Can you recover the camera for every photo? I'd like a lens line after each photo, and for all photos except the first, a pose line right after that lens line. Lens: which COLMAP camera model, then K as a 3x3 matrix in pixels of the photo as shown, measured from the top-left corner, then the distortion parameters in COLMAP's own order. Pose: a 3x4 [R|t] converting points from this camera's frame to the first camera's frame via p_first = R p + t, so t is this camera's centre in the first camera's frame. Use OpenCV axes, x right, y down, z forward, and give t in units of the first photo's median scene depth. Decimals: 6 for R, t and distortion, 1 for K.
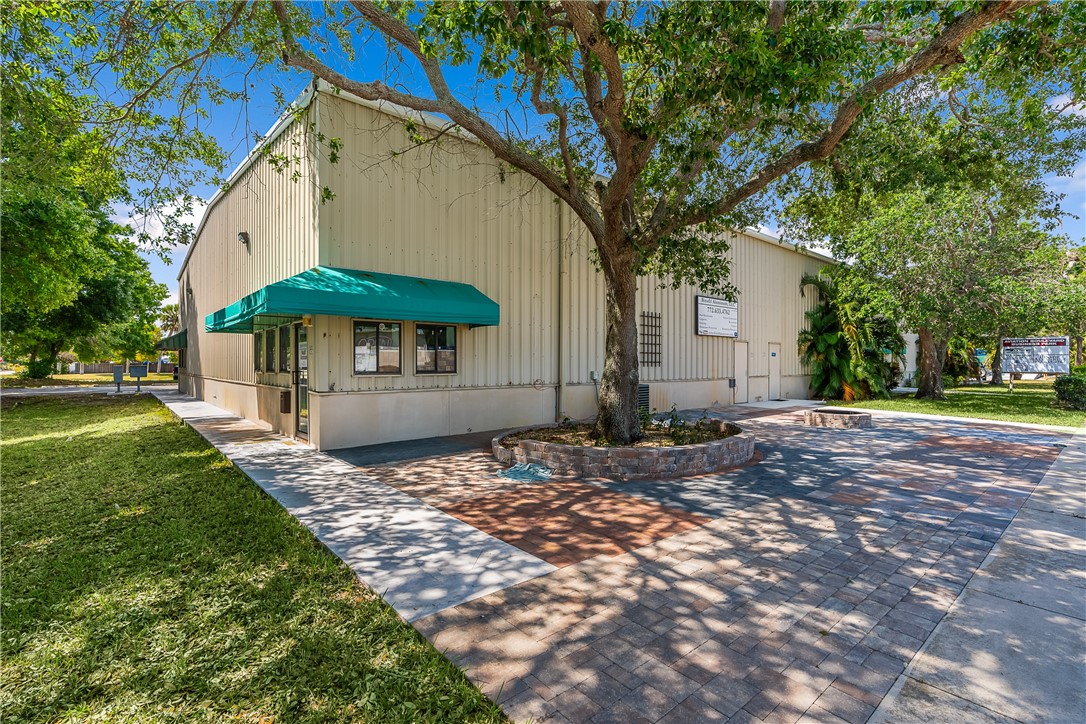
lens RADIAL K [[499.9, 0, 543.8], [0, 499.9, 361.2], [0, 0, 1]] dist [-0.000433, -0.000080]
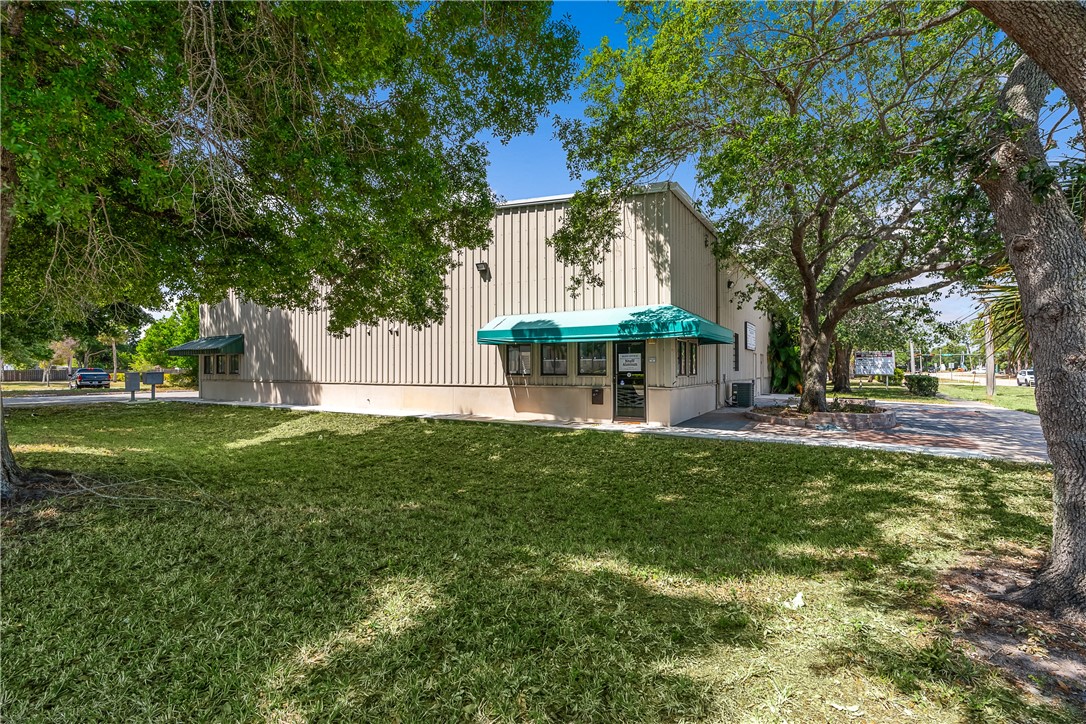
lens RADIAL K [[499.9, 0, 542.5], [0, 499.9, 363.2], [0, 0, 1]] dist [-0.000433, -0.000080]
pose [[0.942689, 0.002811, 0.333660, -0.505886], [-0.000792, 0.999981, -0.006187, -0.001238], [-0.333671, 0.005568, 0.942673, -0.112098]]
